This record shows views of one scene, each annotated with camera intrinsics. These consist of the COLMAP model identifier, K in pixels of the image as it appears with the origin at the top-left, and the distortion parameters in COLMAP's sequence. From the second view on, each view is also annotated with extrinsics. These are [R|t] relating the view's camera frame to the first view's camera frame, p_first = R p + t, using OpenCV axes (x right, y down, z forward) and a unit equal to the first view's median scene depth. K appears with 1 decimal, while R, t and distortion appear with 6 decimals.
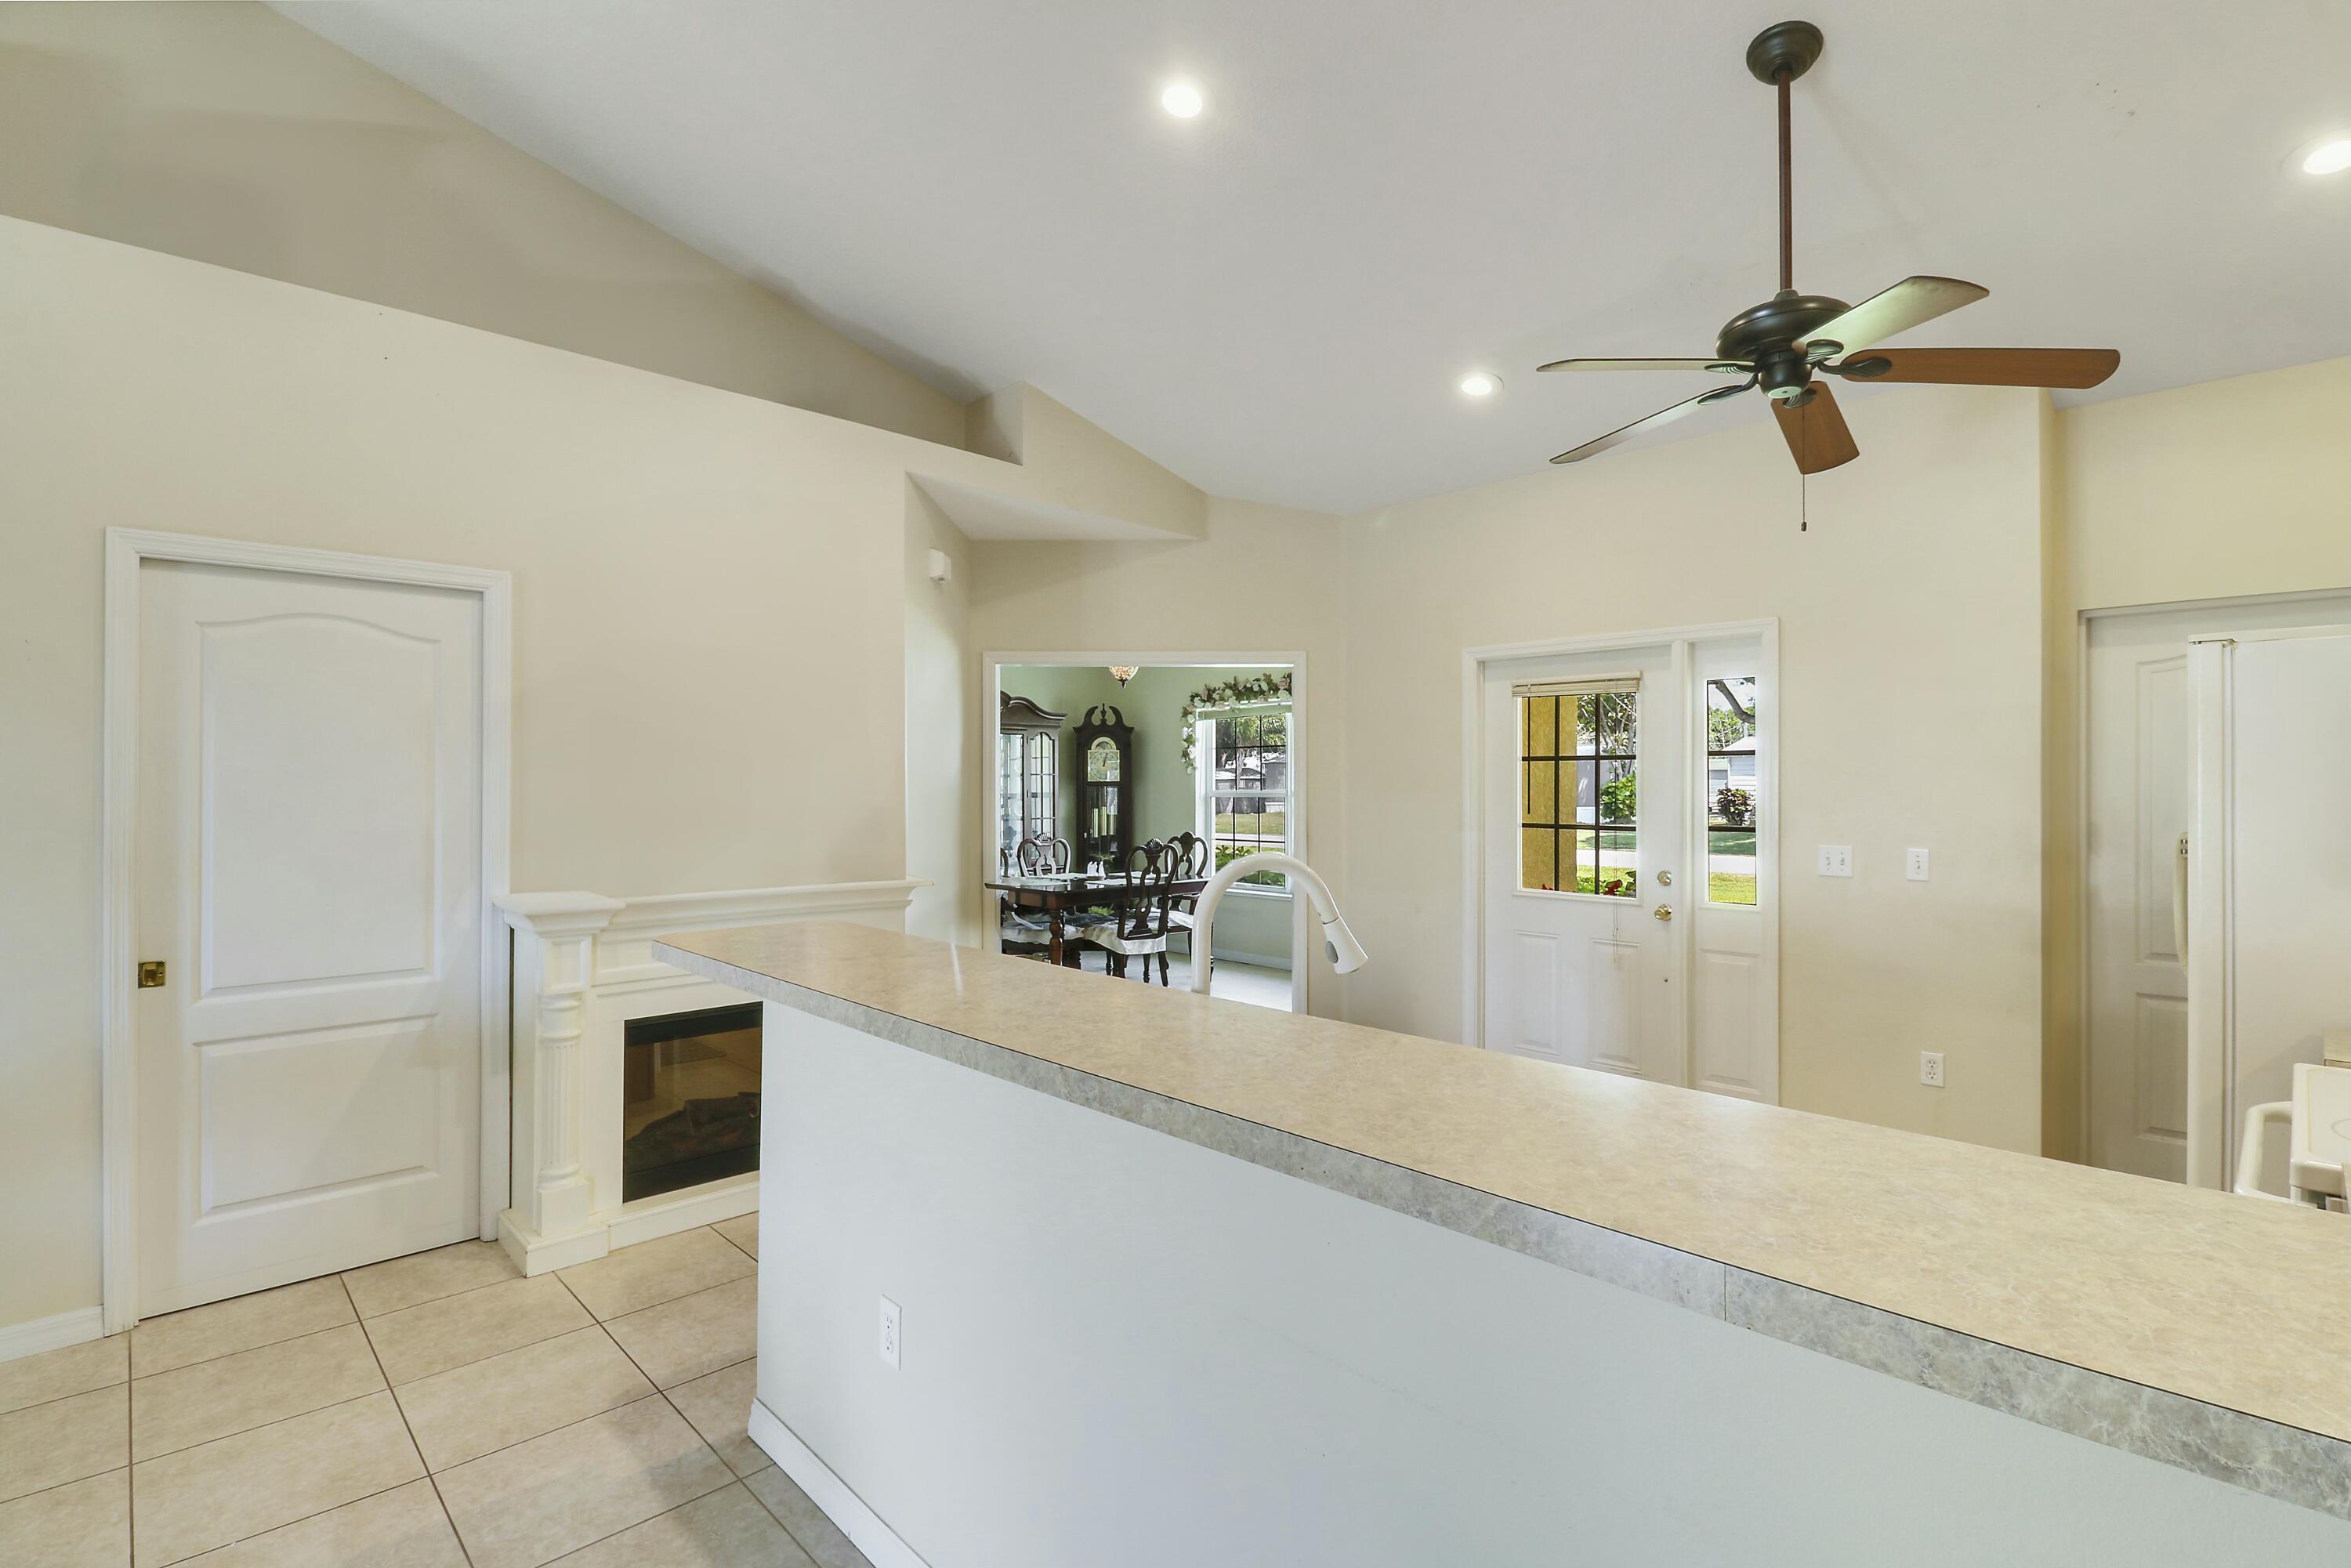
lens RADIAL K [[1100.1, 0, 1175.5], [0, 1100.1, 784.0], [0, 0, 1]] dist [0.006461, -0.014035]
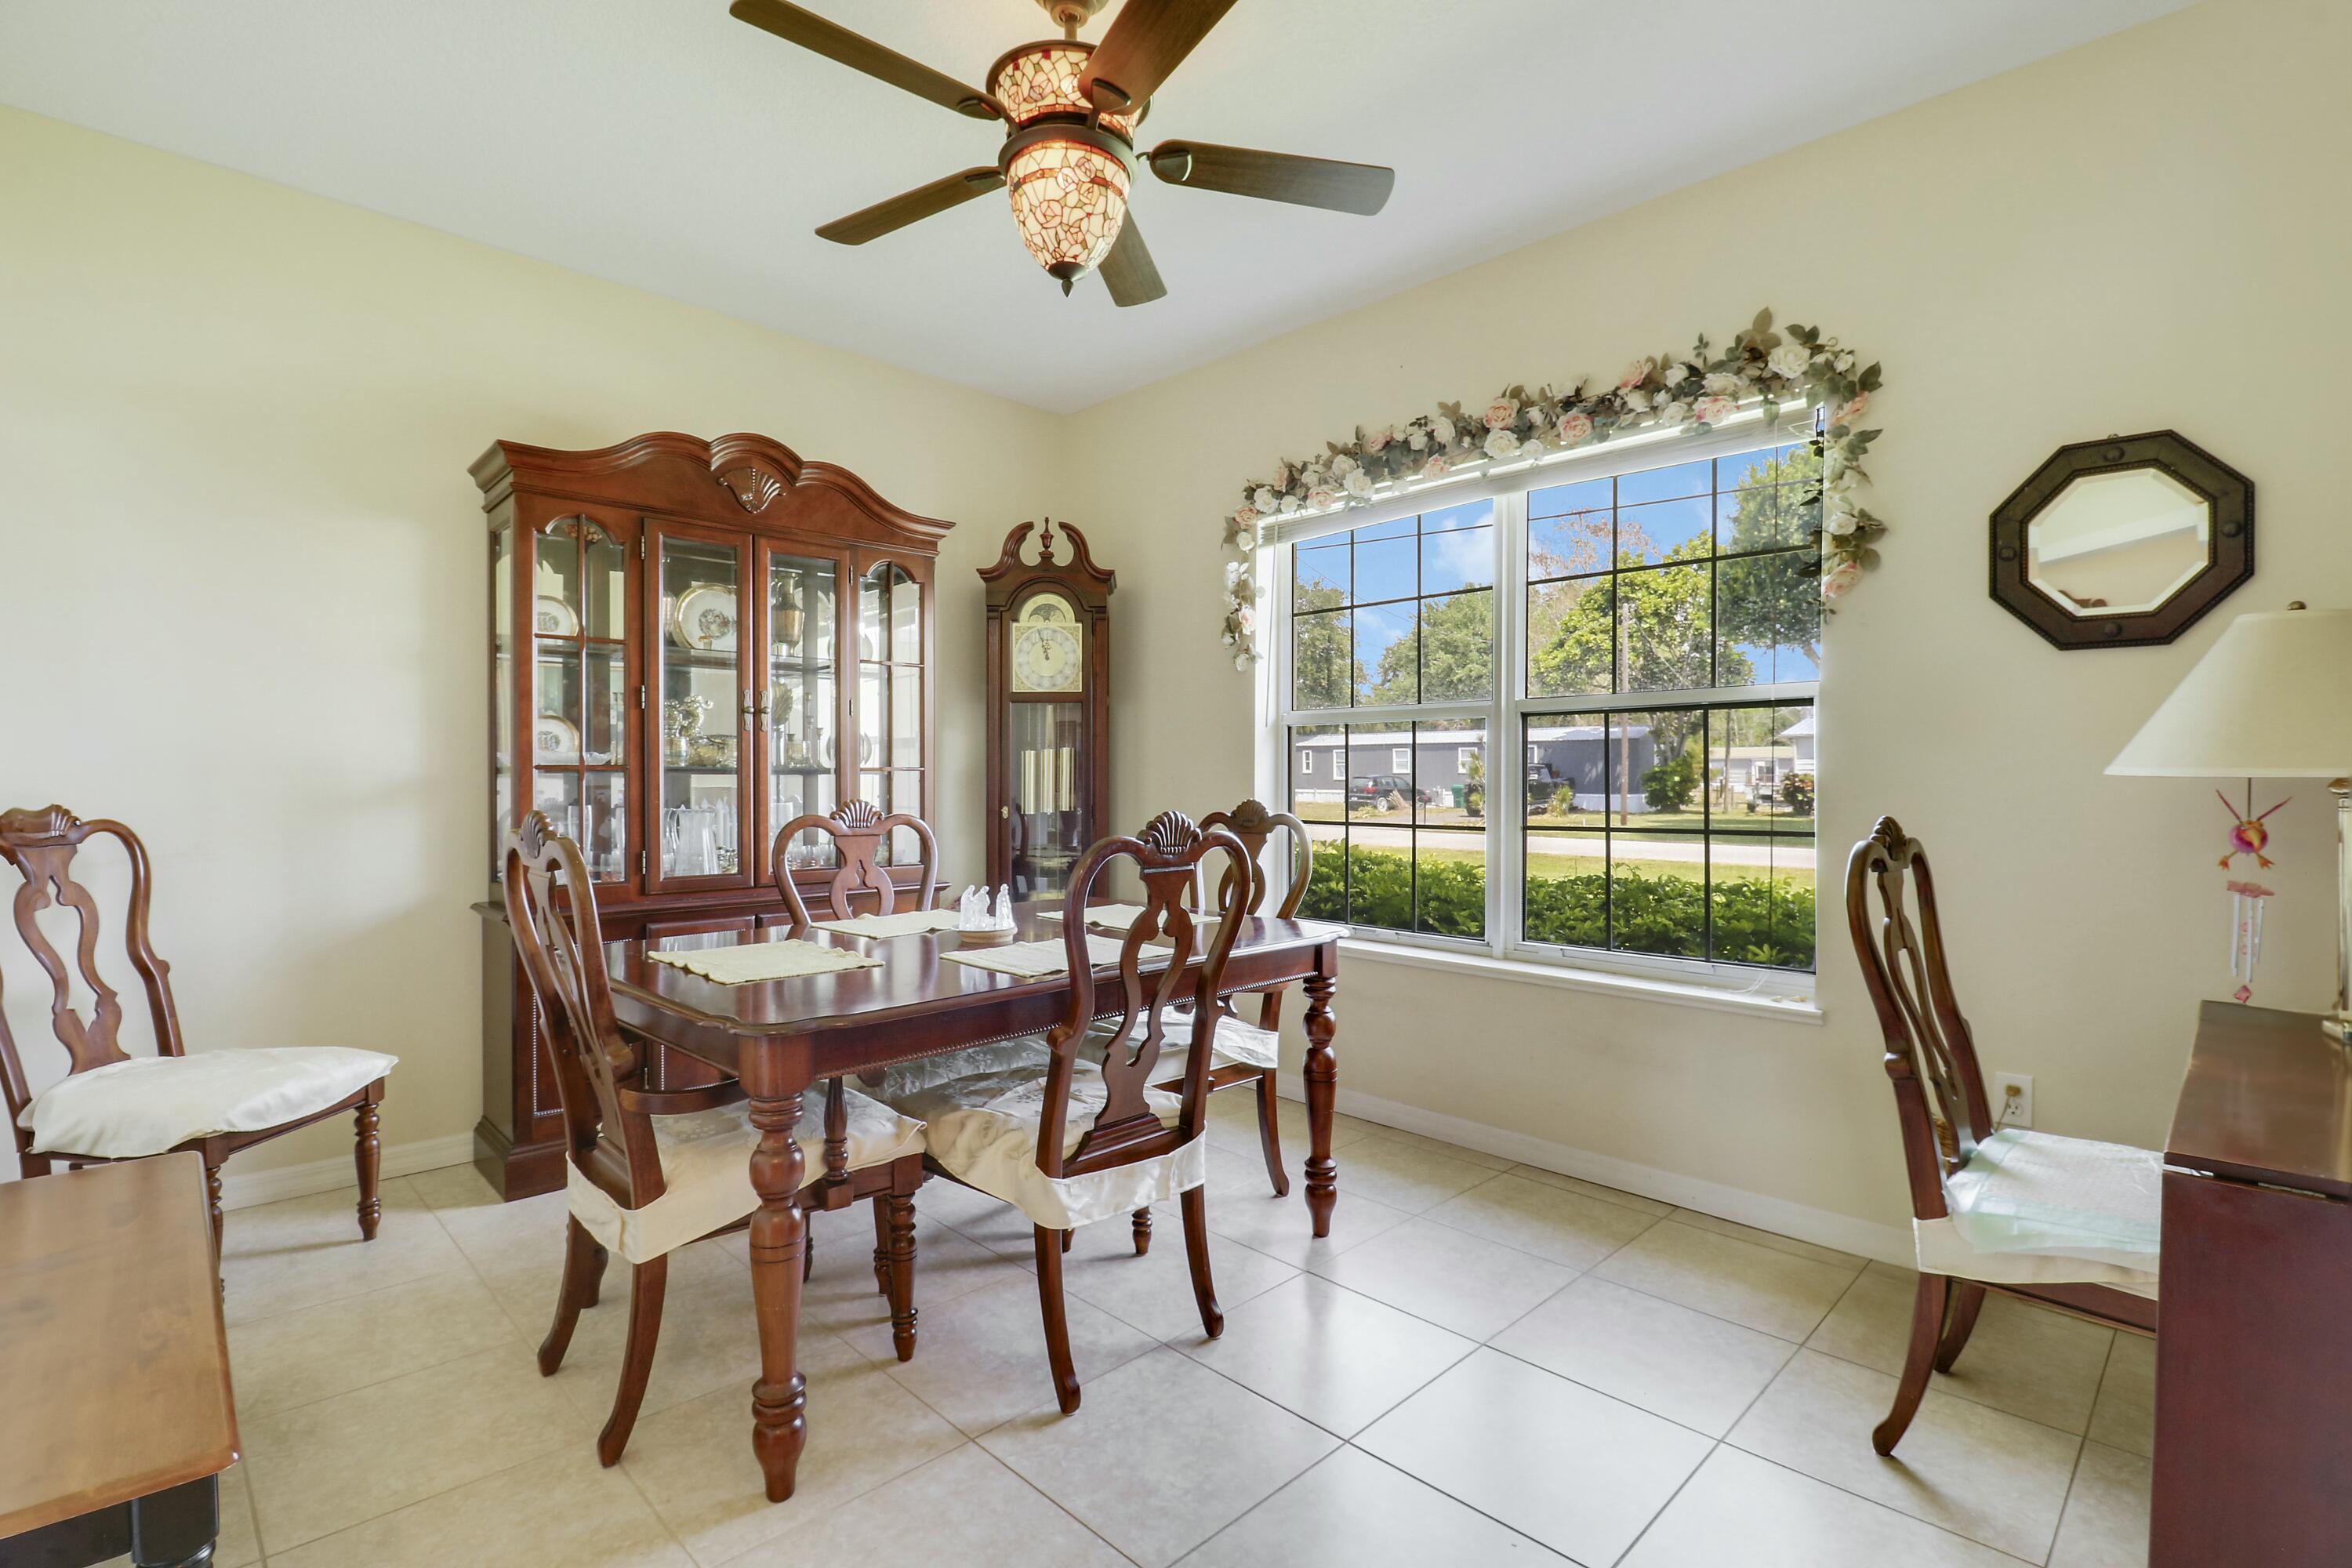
lens RADIAL K [[1086.5, 0, 1191.1], [0, 1086.5, 791.5], [0, 0, 1]] dist [-0.000428, -0.013811]
pose [[0.999789, 0.004439, 0.020077, -0.019895], [-0.004724, 0.999889, 0.014161, 0.041651], [-0.020012, -0.014253, 0.999698, 0.730904]]
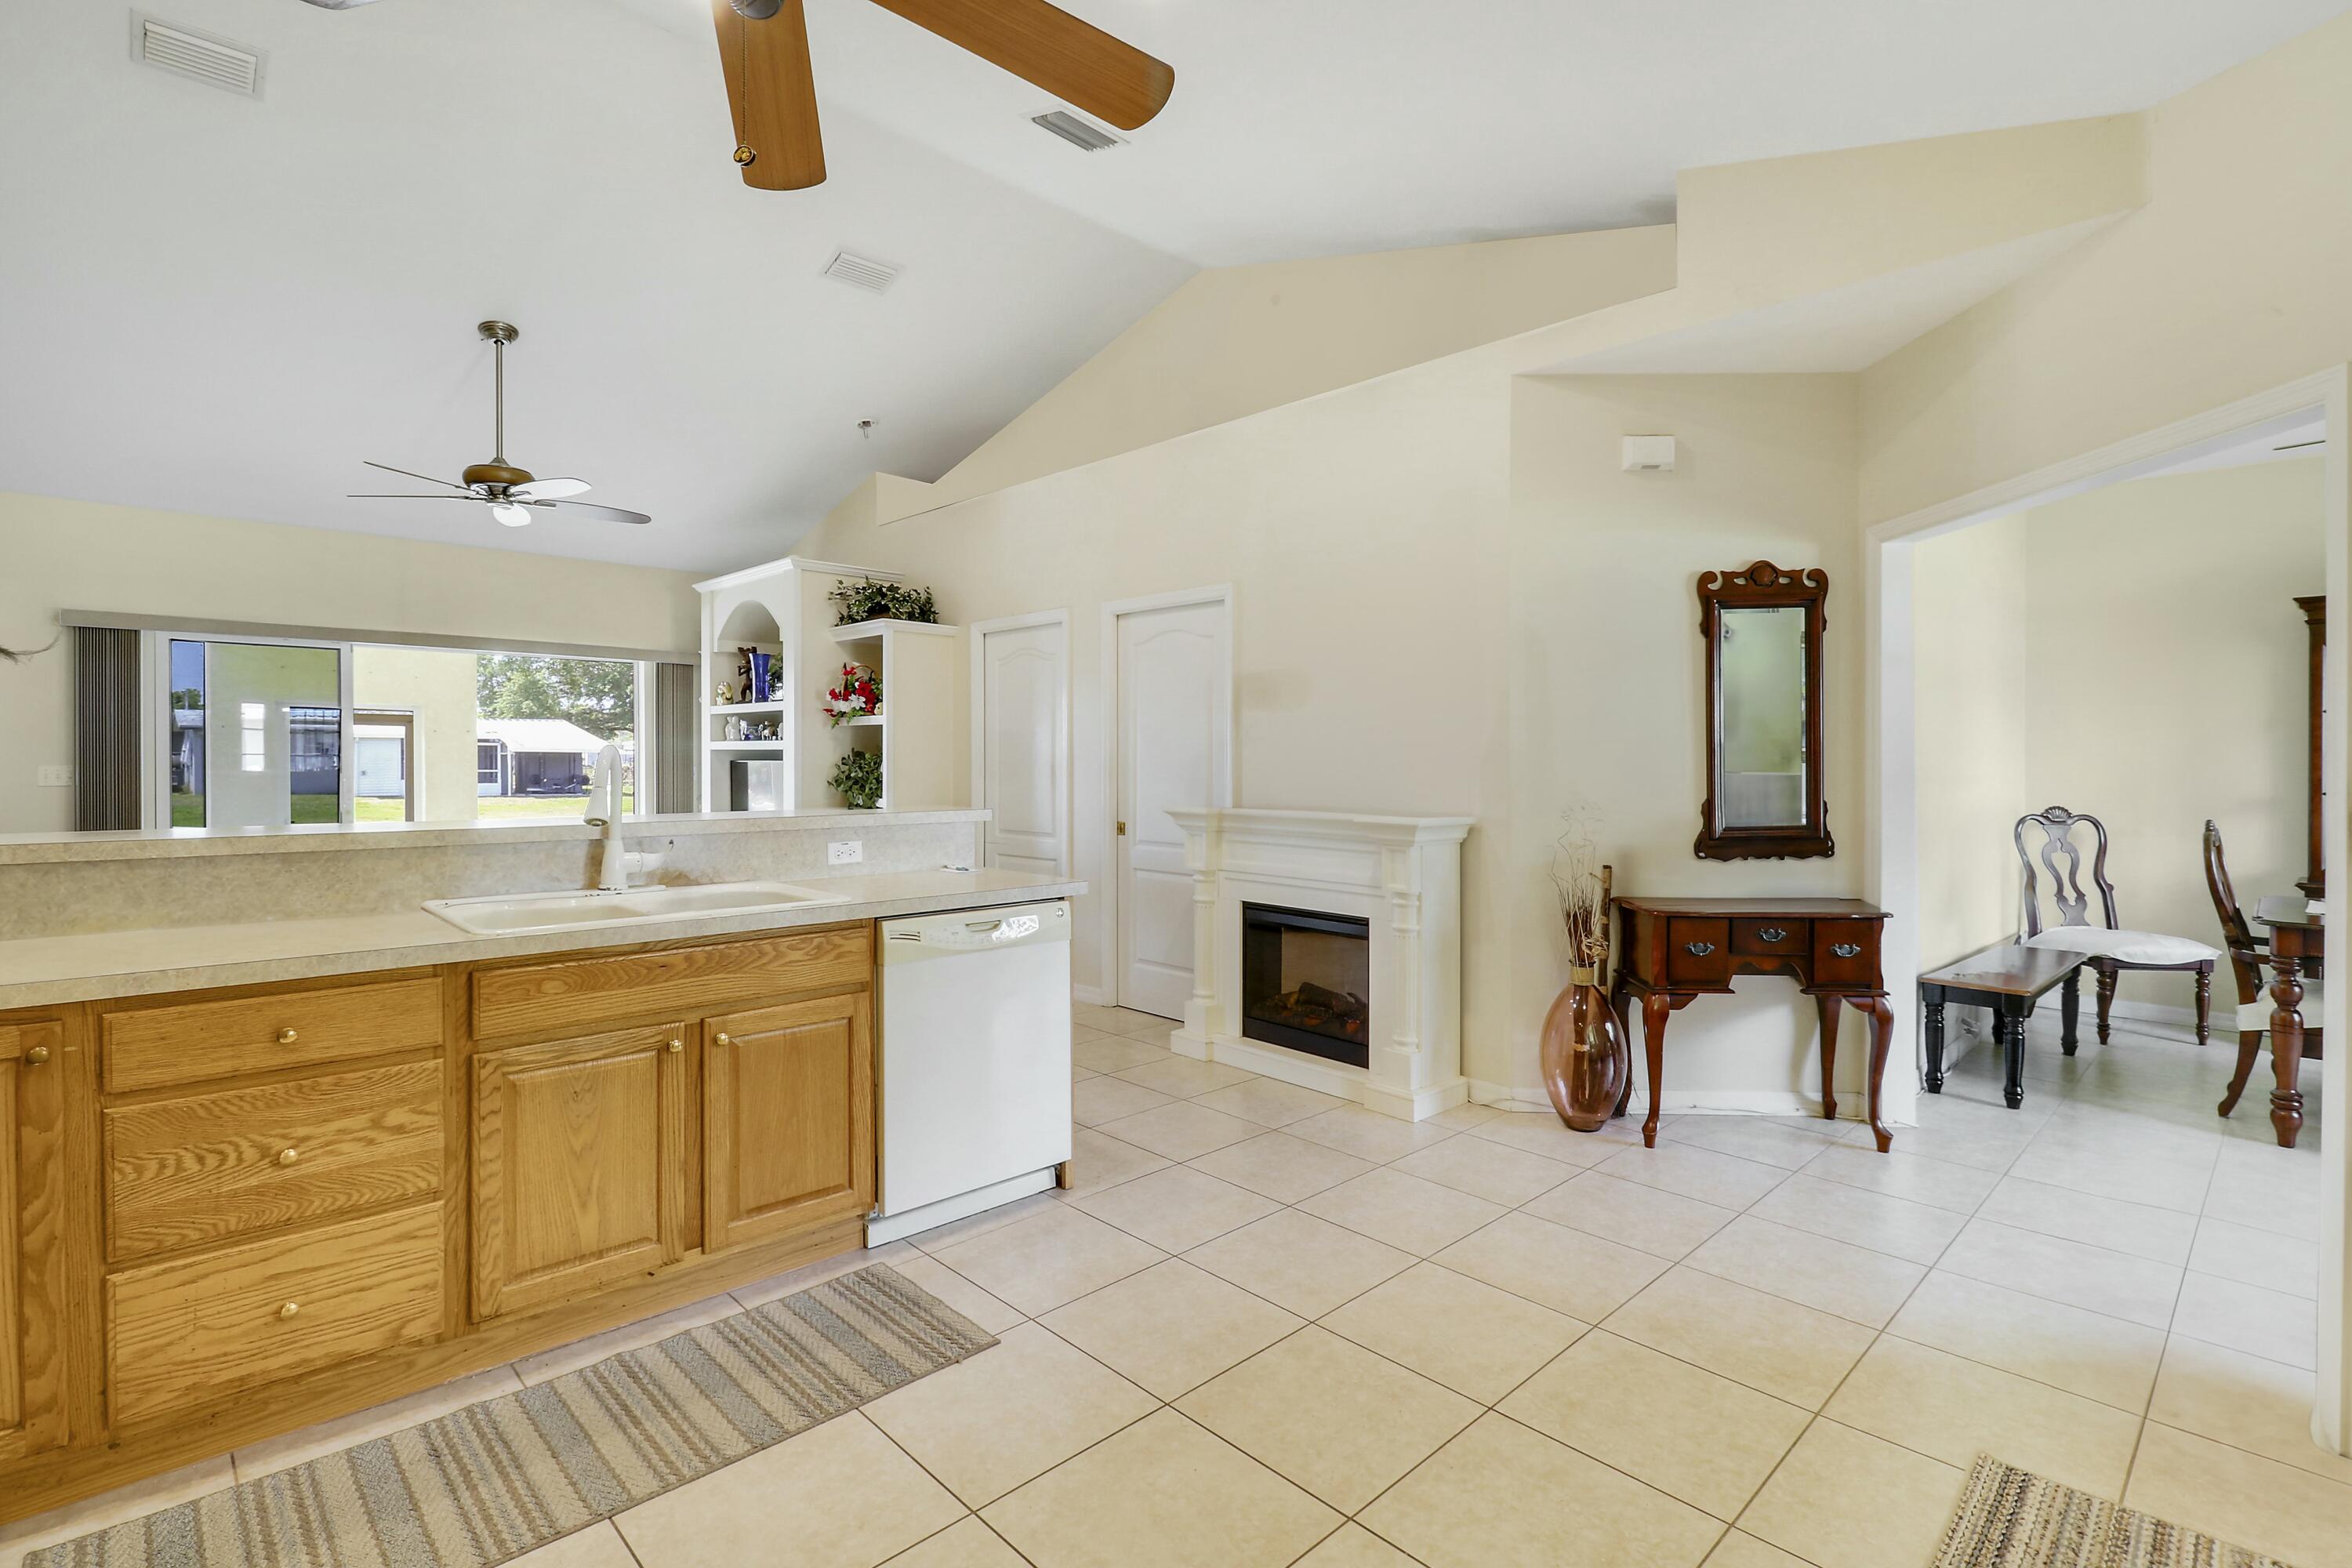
lens RADIAL K [[1110.1, 0, 1183.8], [0, 1110.1, 761.6], [0, 0, 1]] dist [0.001908, -0.000137]
pose [[0.001493, 0.003977, -0.999991, 0.414909], [-0.003227, 0.999987, 0.003972, 0.019244], [0.999994, 0.003221, 0.001506, 0.450675]]
